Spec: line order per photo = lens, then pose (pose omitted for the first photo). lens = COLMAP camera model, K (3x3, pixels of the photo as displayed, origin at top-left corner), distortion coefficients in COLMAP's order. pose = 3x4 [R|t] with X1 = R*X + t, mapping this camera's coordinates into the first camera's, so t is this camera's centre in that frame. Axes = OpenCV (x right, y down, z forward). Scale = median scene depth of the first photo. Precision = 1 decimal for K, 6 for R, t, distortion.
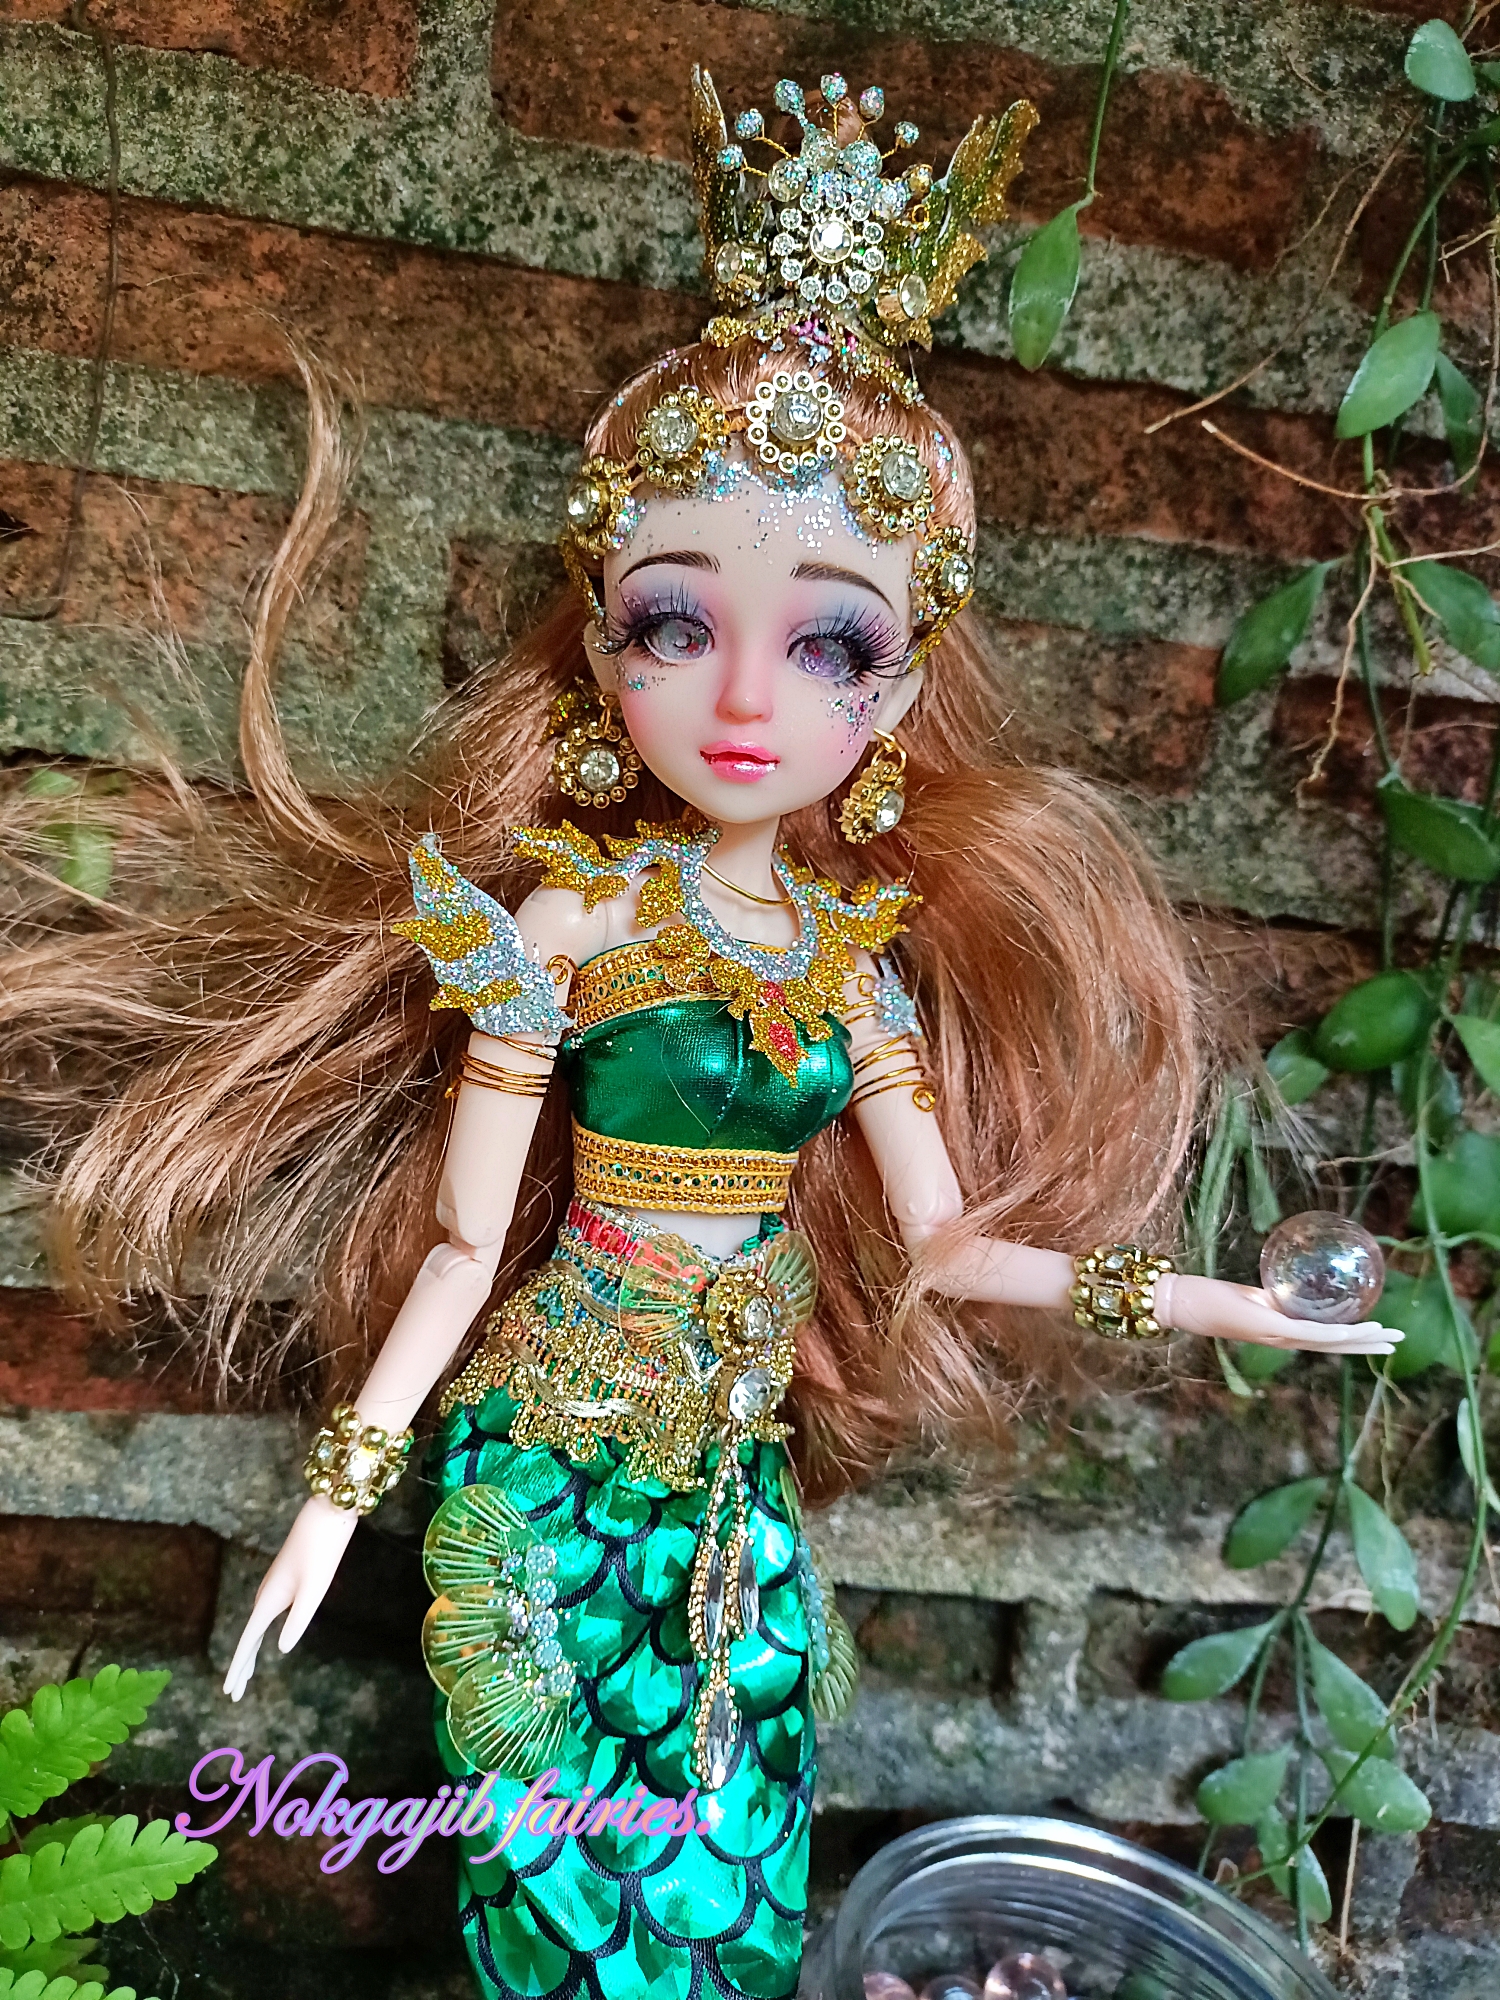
lens RADIAL K [[1523.4, 0, 746.4], [0, 1523.4, 1003.6], [0, 0, 1]] dist [-0.021159, -0.010010]
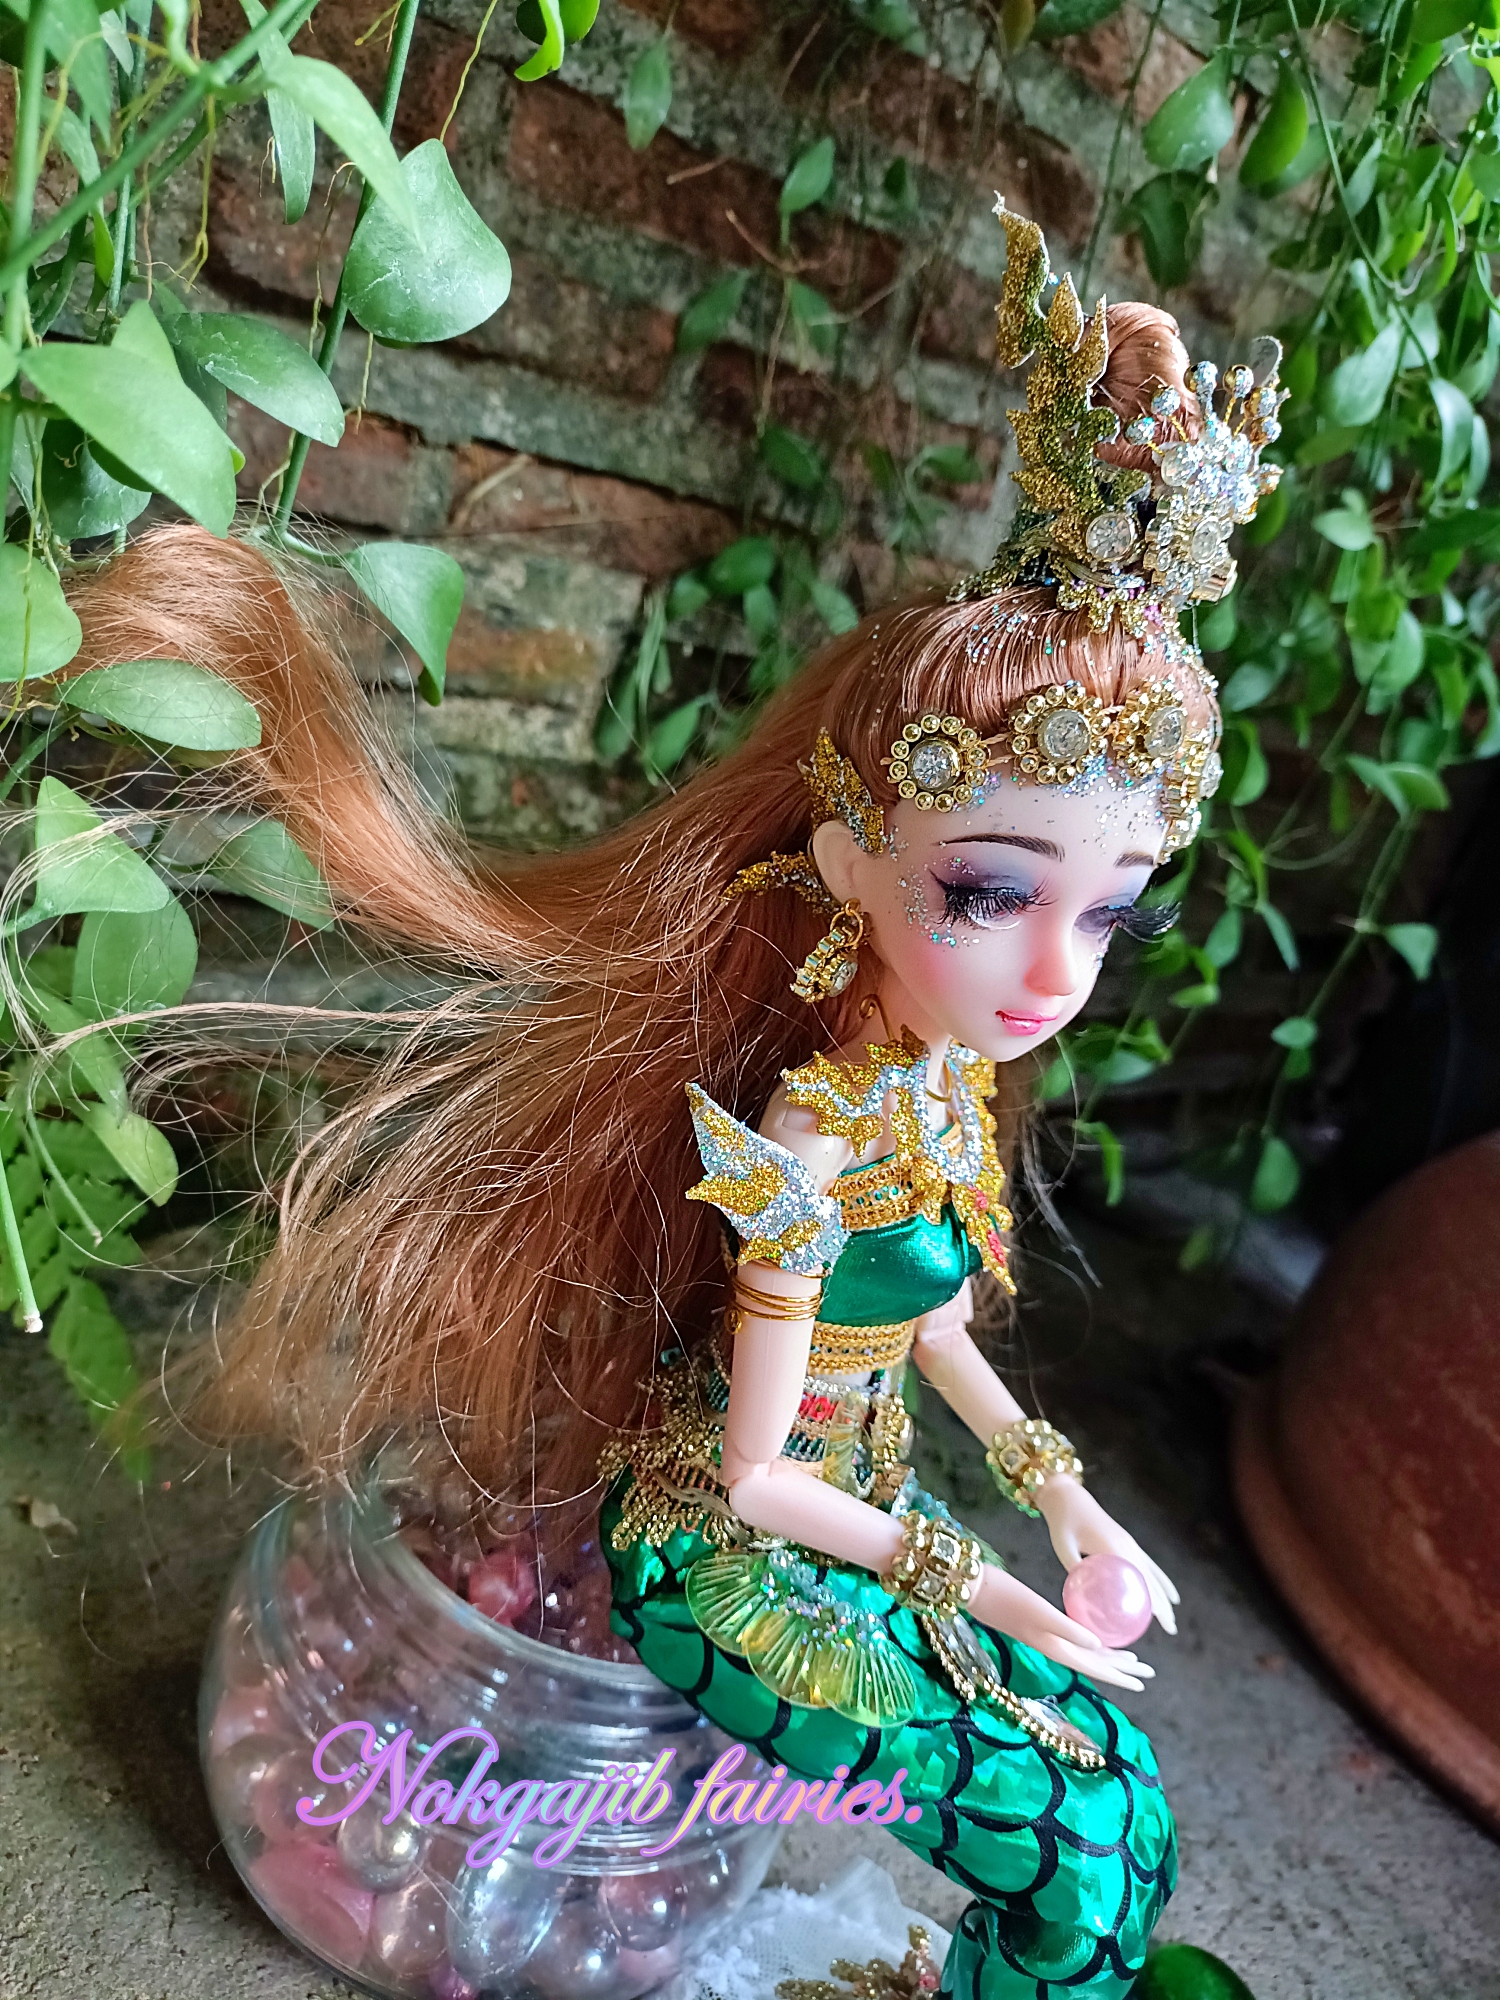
lens RADIAL K [[1490.0, 0, 745.2], [0, 1490.0, 1008.1], [0, 0, 1]] dist [0.049874, -0.150221]
pose [[0.857448, -0.076366, 0.508873, -0.507410], [-0.097806, 0.946711, 0.306874, -0.038258], [-0.505191, -0.312899, 0.804286, -0.541736]]
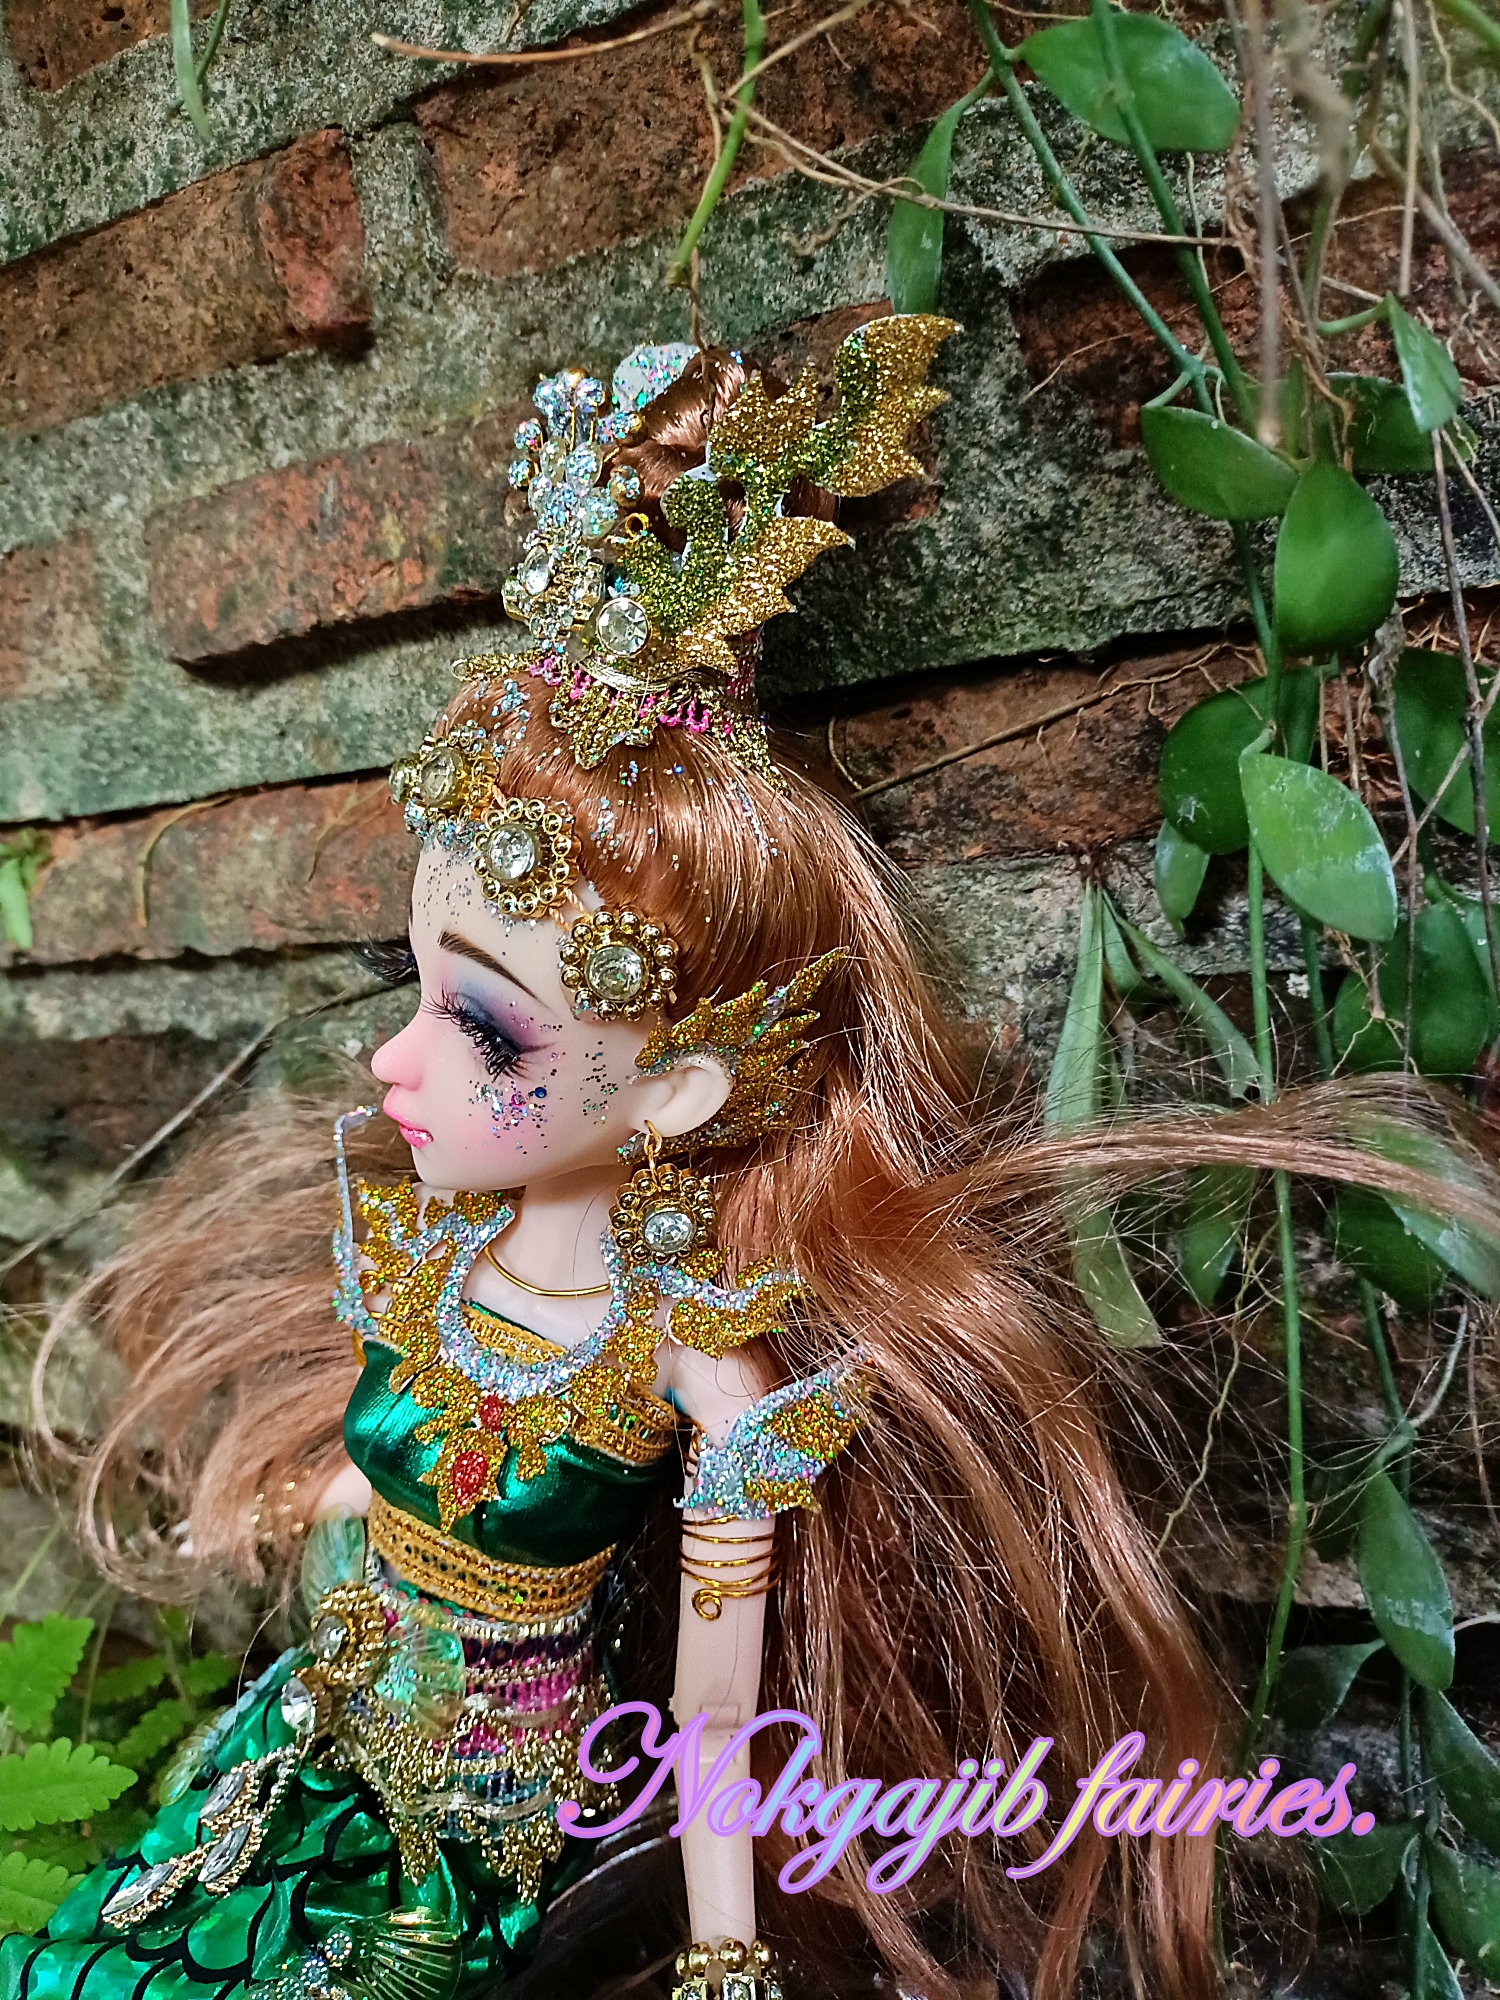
lens RADIAL K [[1543.3, 0, 742.3], [0, 1543.3, 1004.1], [0, 0, 1]] dist [-0.036311, 0.011431]
pose [[0.783373, -0.139481, -0.605700, 0.668949], [0.211726, 0.976097, 0.049056, 0.033214], [0.584379, -0.166671, 0.794180, 0.377312]]
